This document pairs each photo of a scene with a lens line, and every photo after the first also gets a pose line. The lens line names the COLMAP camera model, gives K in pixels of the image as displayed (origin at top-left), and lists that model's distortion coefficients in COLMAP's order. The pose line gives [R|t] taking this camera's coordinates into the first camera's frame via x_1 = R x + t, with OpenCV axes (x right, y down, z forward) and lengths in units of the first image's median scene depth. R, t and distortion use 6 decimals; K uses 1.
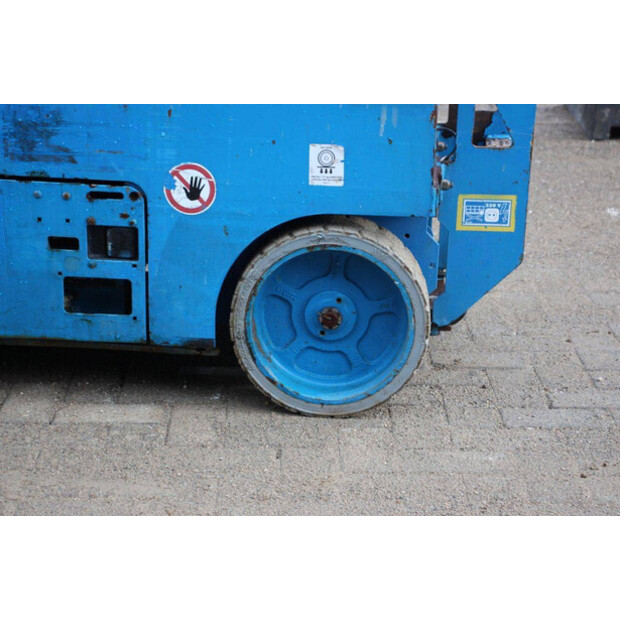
lens RADIAL K [[1464.6, 0, 310.9], [0, 1464.6, 309.5], [0, 0, 1]] dist [0.444290, 0.000000]
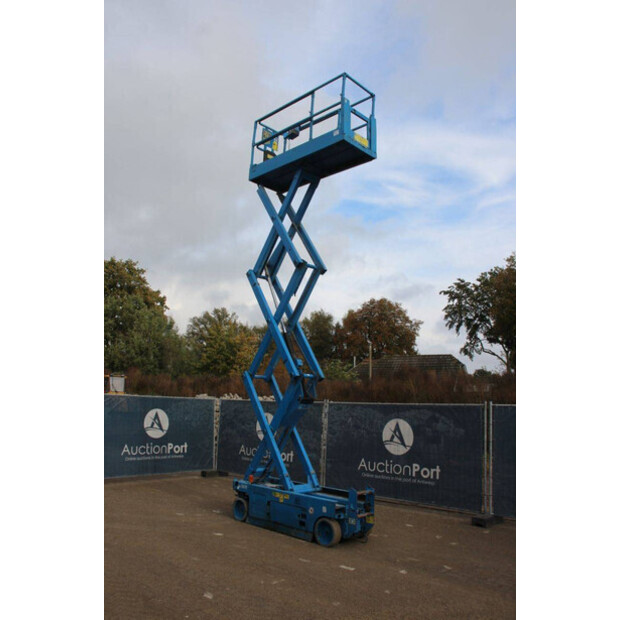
lens RADIAL K [[512.3, 0, 311.2], [0, 512.3, 312.7], [0, 0, 1]] dist [-0.146444, 0.077780]
pose [[0.755435, -0.115682, -0.644931, 1.673241], [-0.220196, 0.882222, -0.416170, 0.093384], [0.617116, 0.456400, 0.640989, -1.100241]]
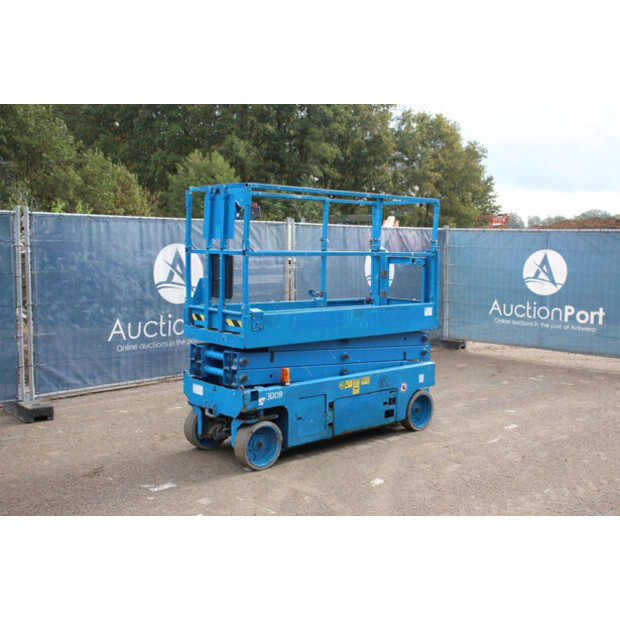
lens RADIAL K [[731.4, 0, 310.7], [0, 731.4, 314.9], [0, 0, 1]] dist [-0.005565, 0.000000]
pose [[0.702495, -0.083465, 0.706778, -1.973109], [0.224523, 0.968375, -0.108805, -0.118056], [-0.675345, 0.235123, 0.699018, -0.546004]]
